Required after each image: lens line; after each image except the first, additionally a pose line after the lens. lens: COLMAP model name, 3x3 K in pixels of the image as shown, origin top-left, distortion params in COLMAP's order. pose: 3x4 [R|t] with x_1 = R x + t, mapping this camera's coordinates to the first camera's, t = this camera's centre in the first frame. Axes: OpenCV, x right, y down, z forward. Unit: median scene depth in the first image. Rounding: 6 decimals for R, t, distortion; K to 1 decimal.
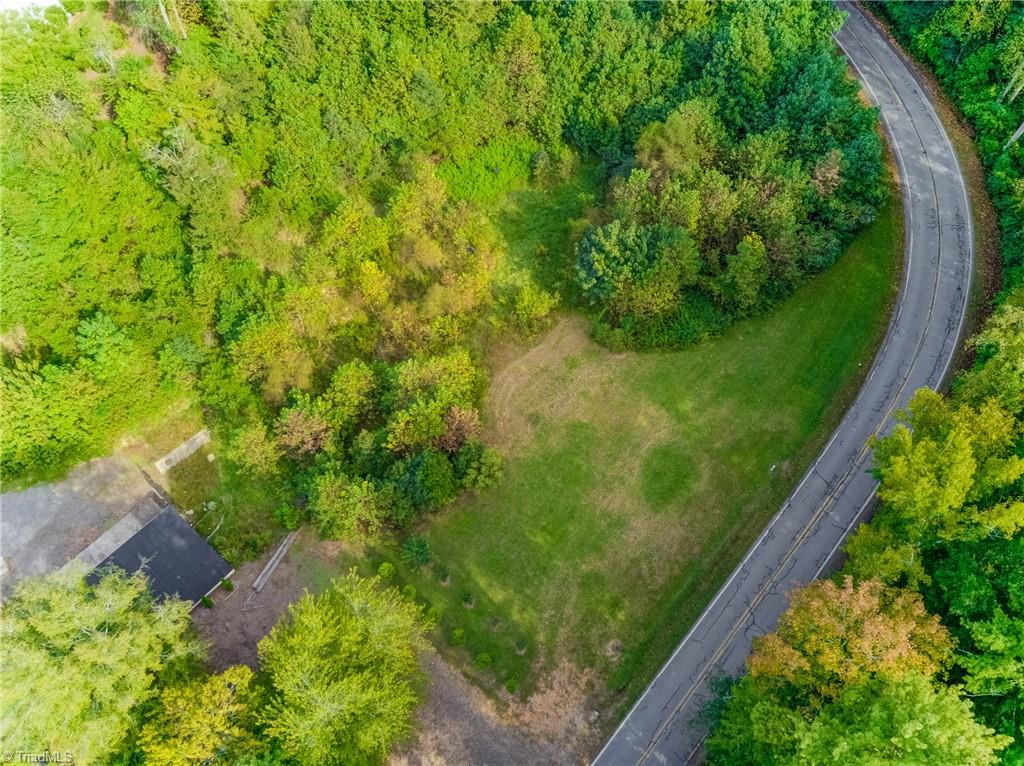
lens RADIAL K [[779.7, 0, 520.0], [0, 779.7, 375.9], [0, 0, 1]] dist [0.026990, 0.005395]
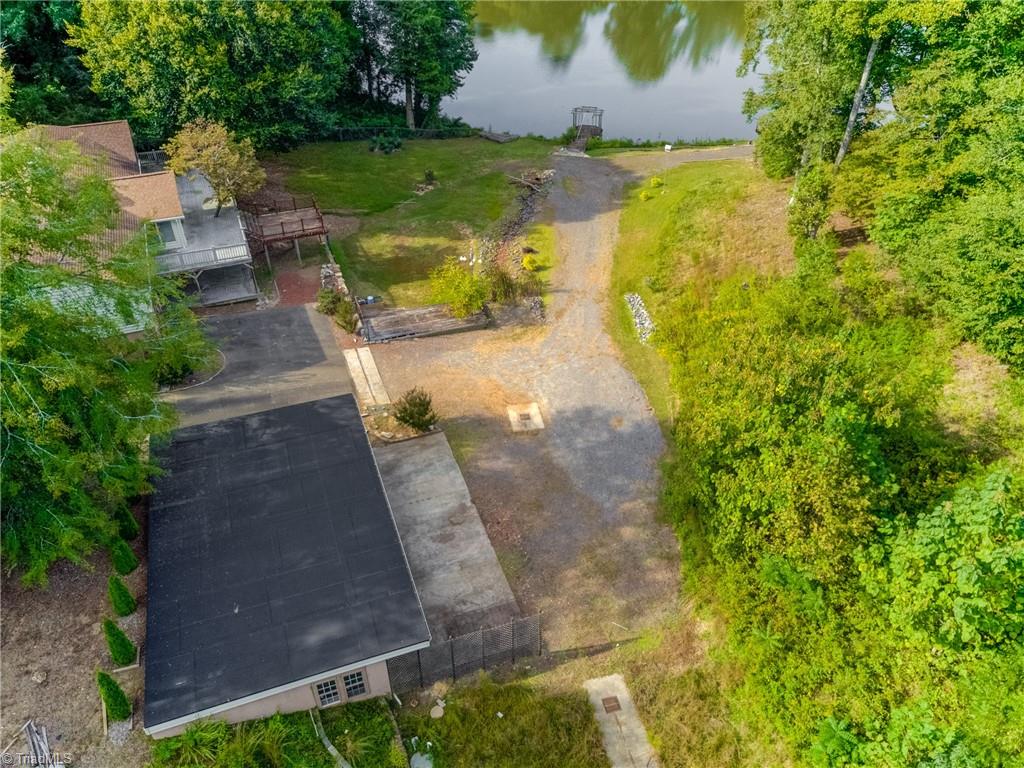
lens RADIAL K [[784.5, 0, 522.0], [0, 784.5, 379.1], [0, 0, 1]] dist [0.033522, -0.002156]
pose [[-0.481414, 0.522810, -0.703499, -0.271917], [-0.747650, 0.173955, 0.640904, -0.138164], [0.457449, 0.834511, 0.307134, 0.817038]]
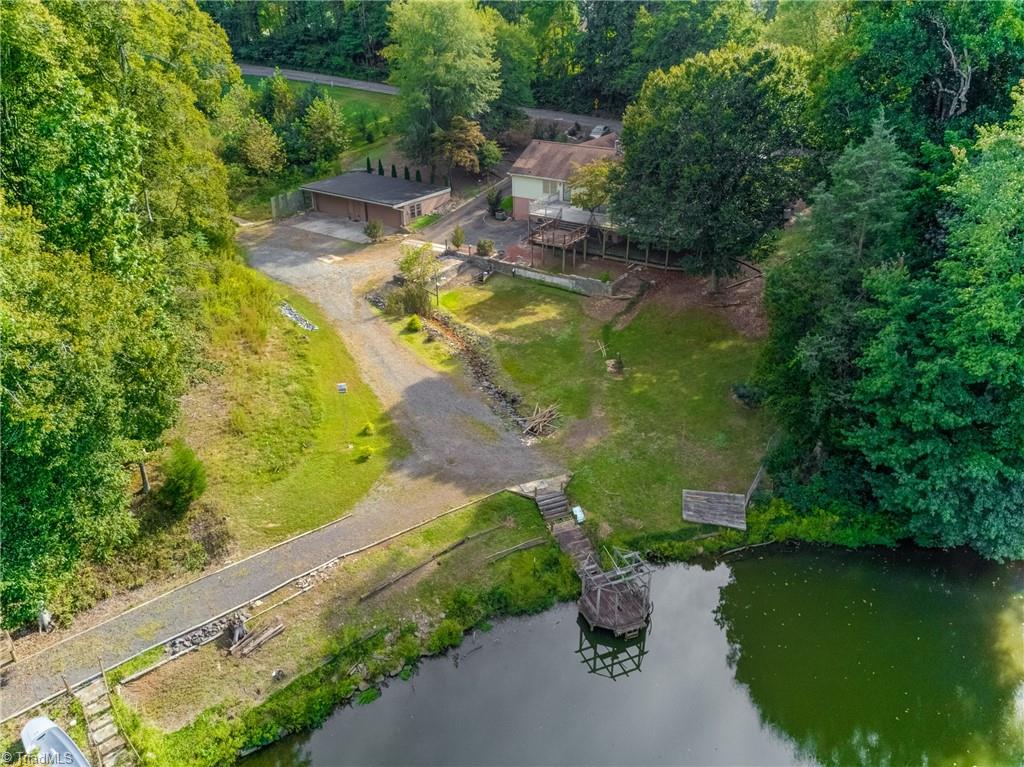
lens RADIAL K [[784.5, 0, 522.0], [0, 784.5, 378.6], [0, 0, 1]] dist [0.033522, -0.002156]
pose [[-0.110023, -0.455721, 0.883297, -1.782863], [0.846124, 0.423345, 0.323810, 0.195160], [-0.521506, 0.783005, 0.339019, 0.640153]]
